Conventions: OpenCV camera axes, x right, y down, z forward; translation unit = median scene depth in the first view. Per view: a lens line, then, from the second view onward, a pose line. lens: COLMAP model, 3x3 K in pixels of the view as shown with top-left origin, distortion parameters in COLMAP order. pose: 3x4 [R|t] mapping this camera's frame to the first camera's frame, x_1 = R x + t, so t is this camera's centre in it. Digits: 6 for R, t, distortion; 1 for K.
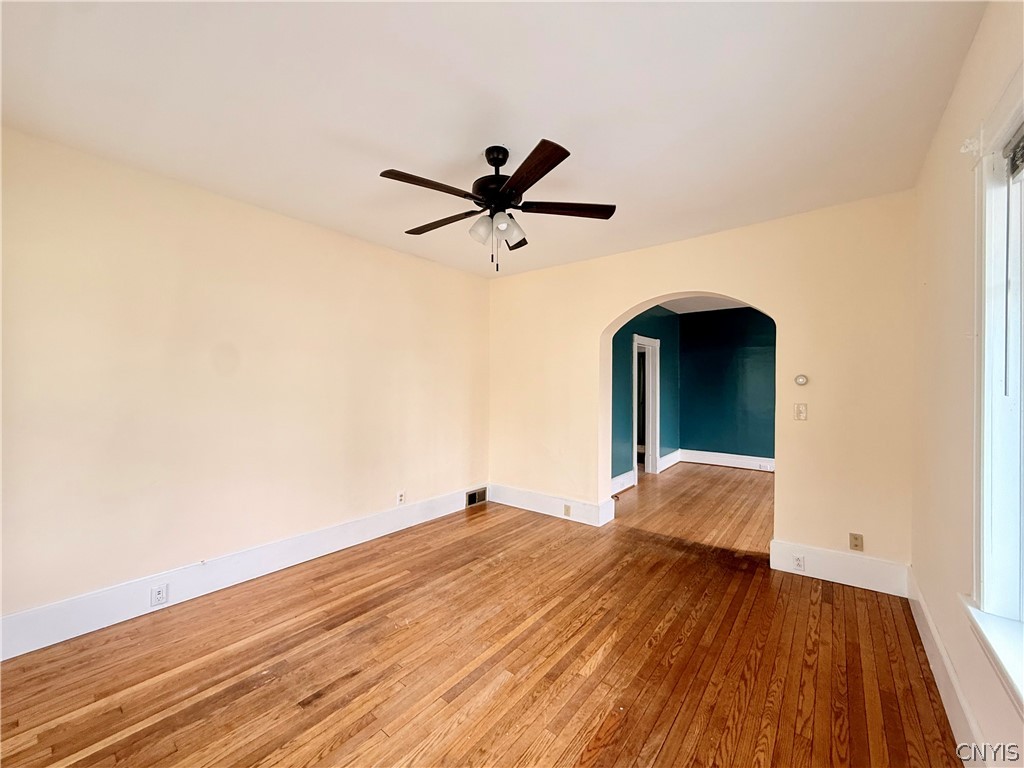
lens RADIAL K [[408.3, 0, 509.8], [0, 408.3, 387.2], [0, 0, 1]] dist [-0.001656, 0.000727]
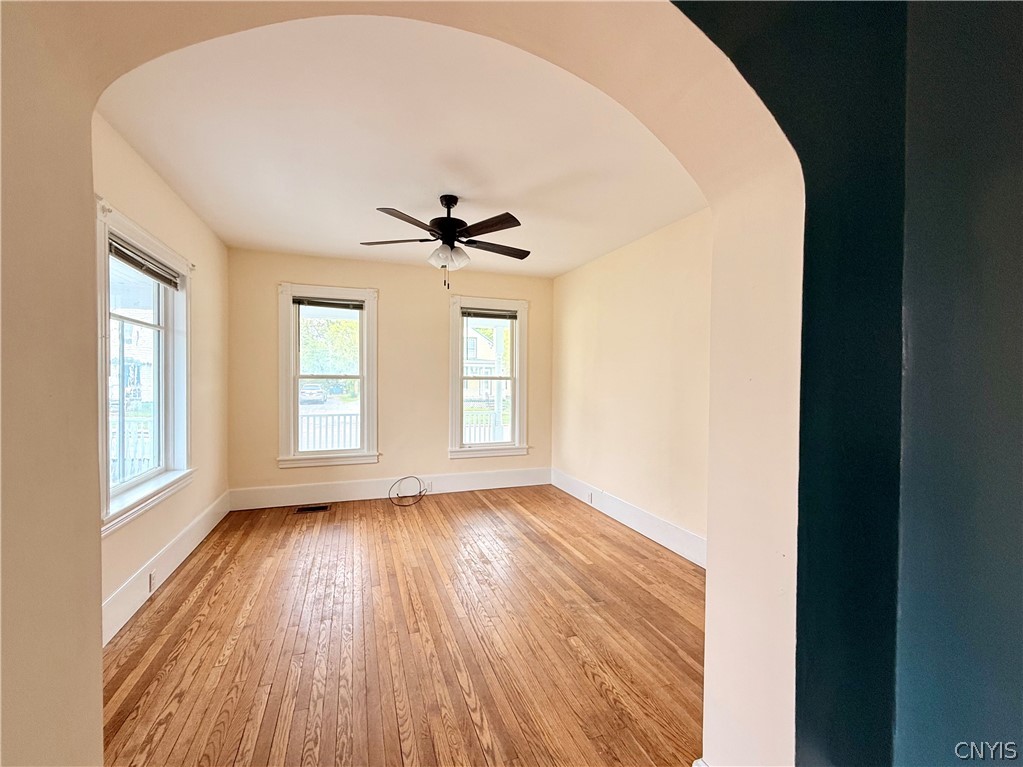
lens RADIAL K [[407.9, 0, 489.3], [0, 407.9, 385.3], [0, 0, 1]] dist [-0.001656, 0.000727]
pose [[-0.535295, 0.005299, -0.844649, 0.768232], [-0.021060, 0.999586, 0.019617, -0.001572], [0.844403, 0.028289, -0.534962, 1.386503]]
